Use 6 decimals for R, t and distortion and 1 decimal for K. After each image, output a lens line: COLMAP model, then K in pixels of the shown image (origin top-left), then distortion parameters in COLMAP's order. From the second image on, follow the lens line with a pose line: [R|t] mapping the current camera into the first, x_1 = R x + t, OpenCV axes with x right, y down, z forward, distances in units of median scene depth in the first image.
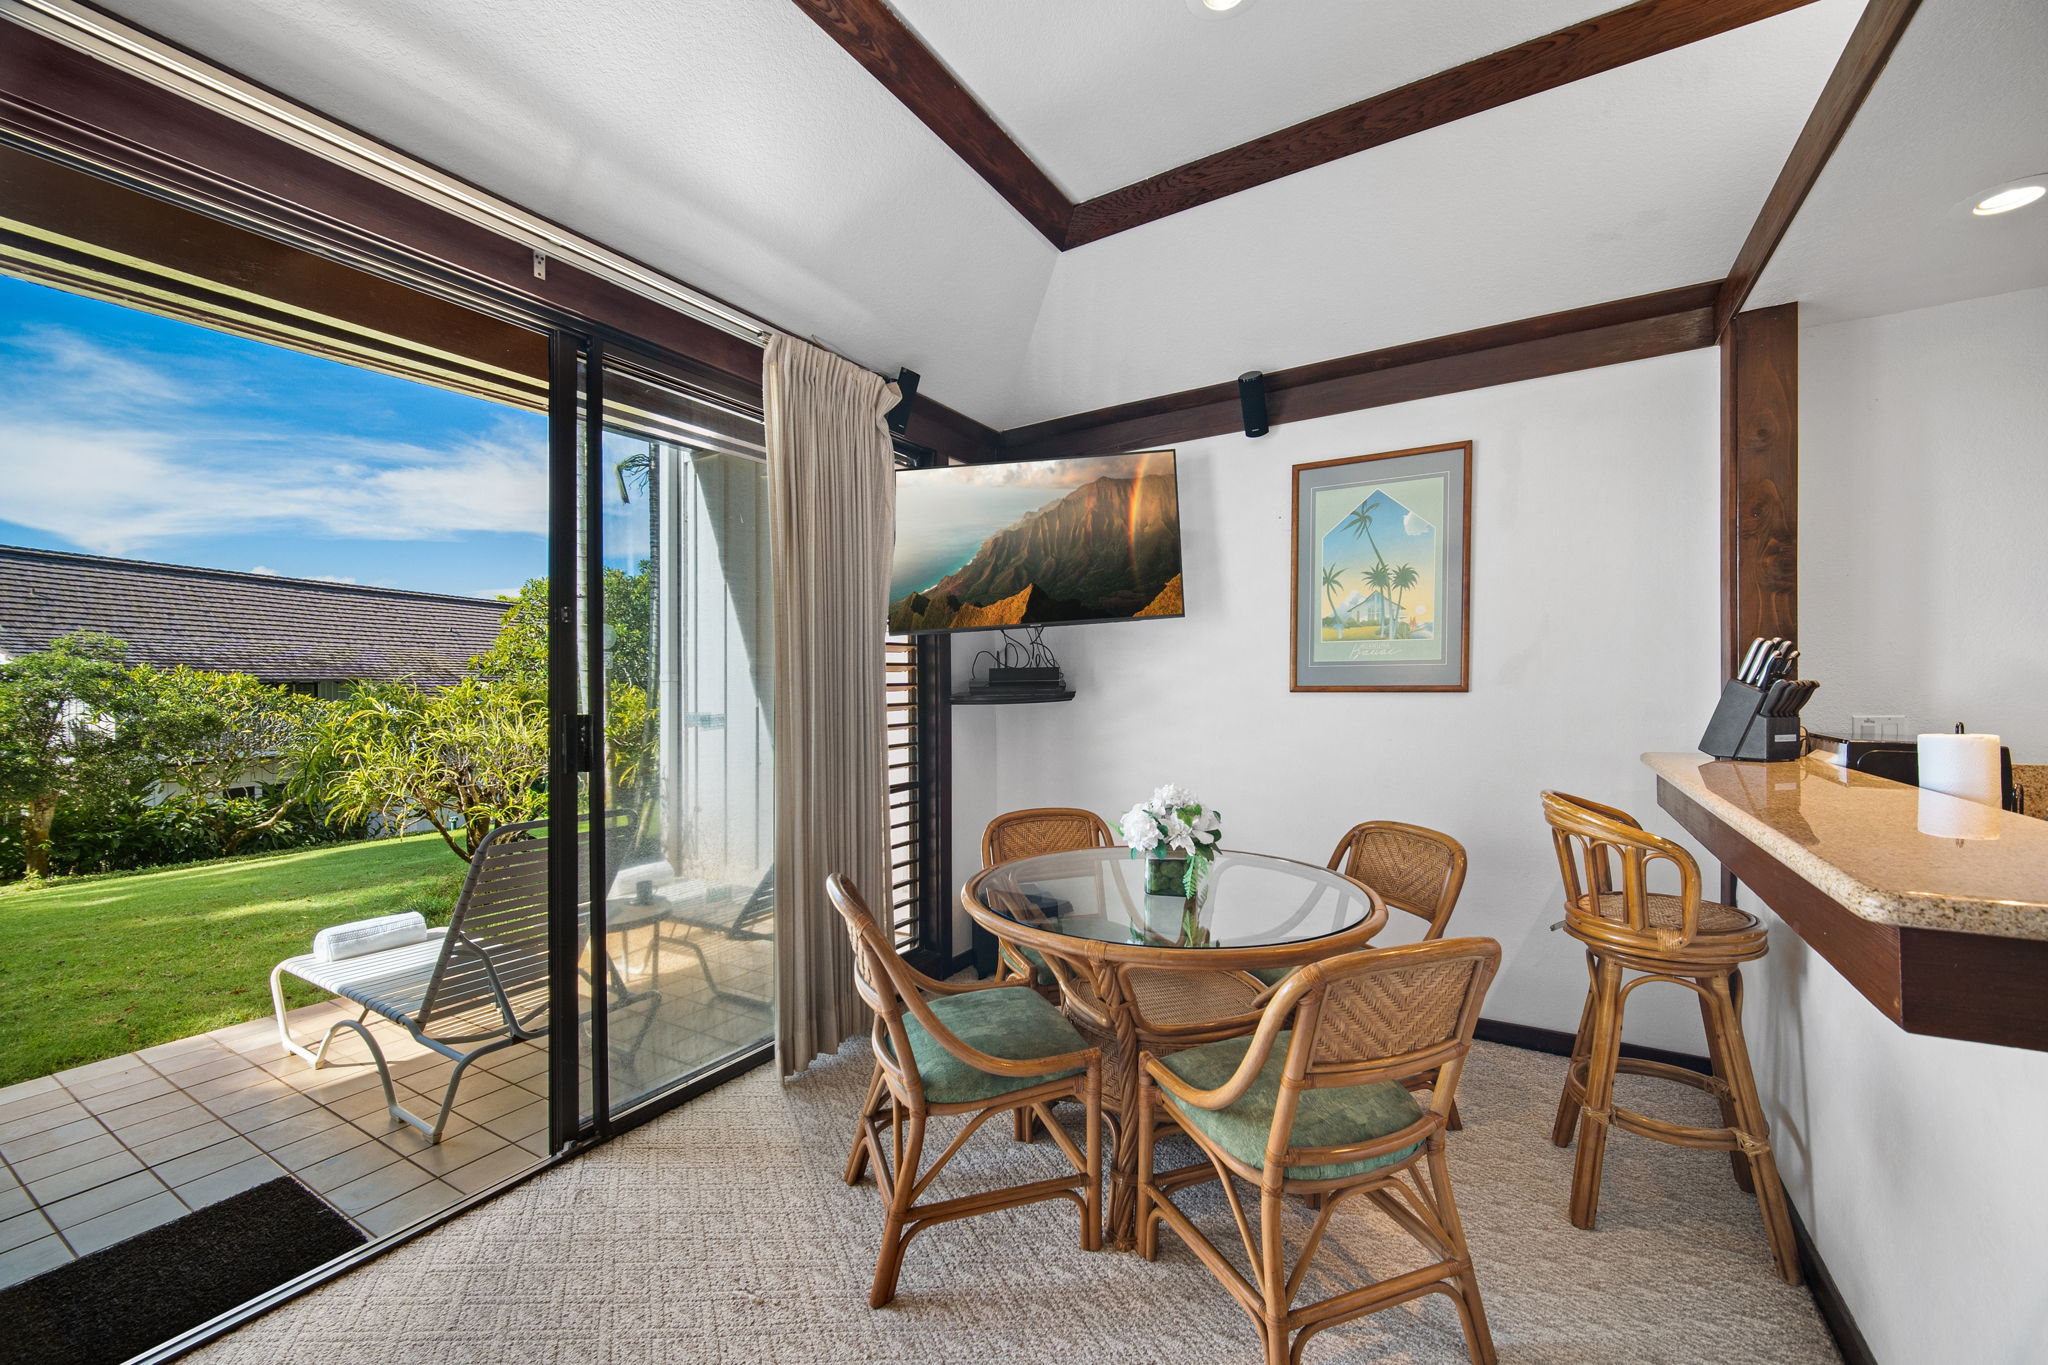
lens RADIAL K [[863.1, 0, 1080.9], [0, 863.1, 680.7], [0, 0, 1]] dist [-0.003177, -0.000156]
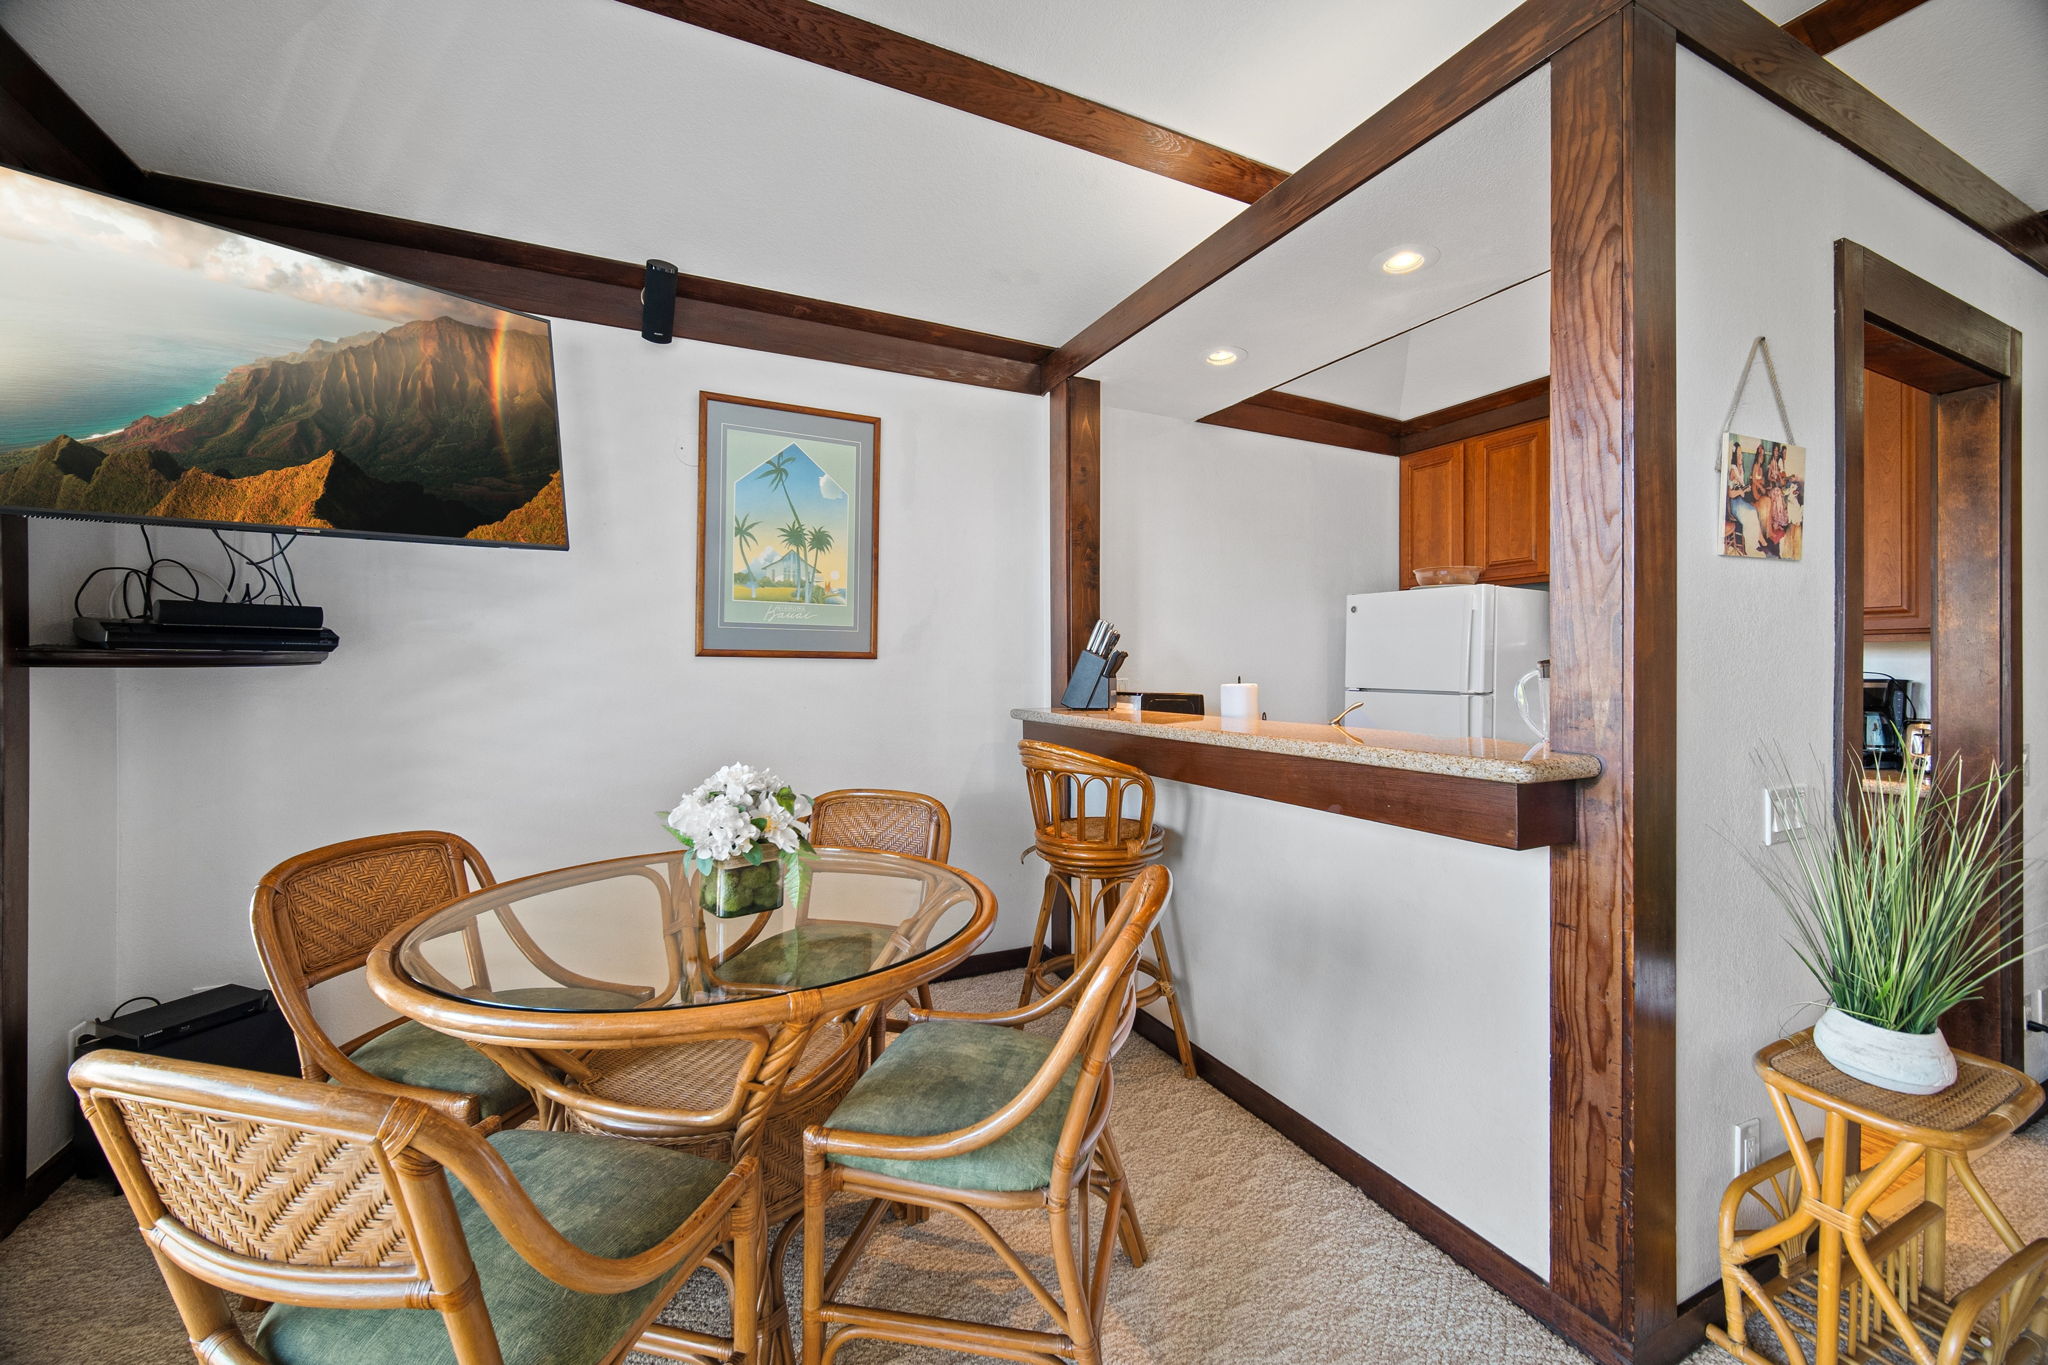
lens RADIAL K [[824.7, 0, 891.4], [0, 824.7, 676.1], [0, 0, 1]] dist [0.000299, -0.000035]
pose [[0.545432, 0.011493, 0.838076, -0.360832], [-0.011933, 0.999911, -0.005946, 0.038213], [-0.838070, -0.006758, 0.545521, 0.425962]]
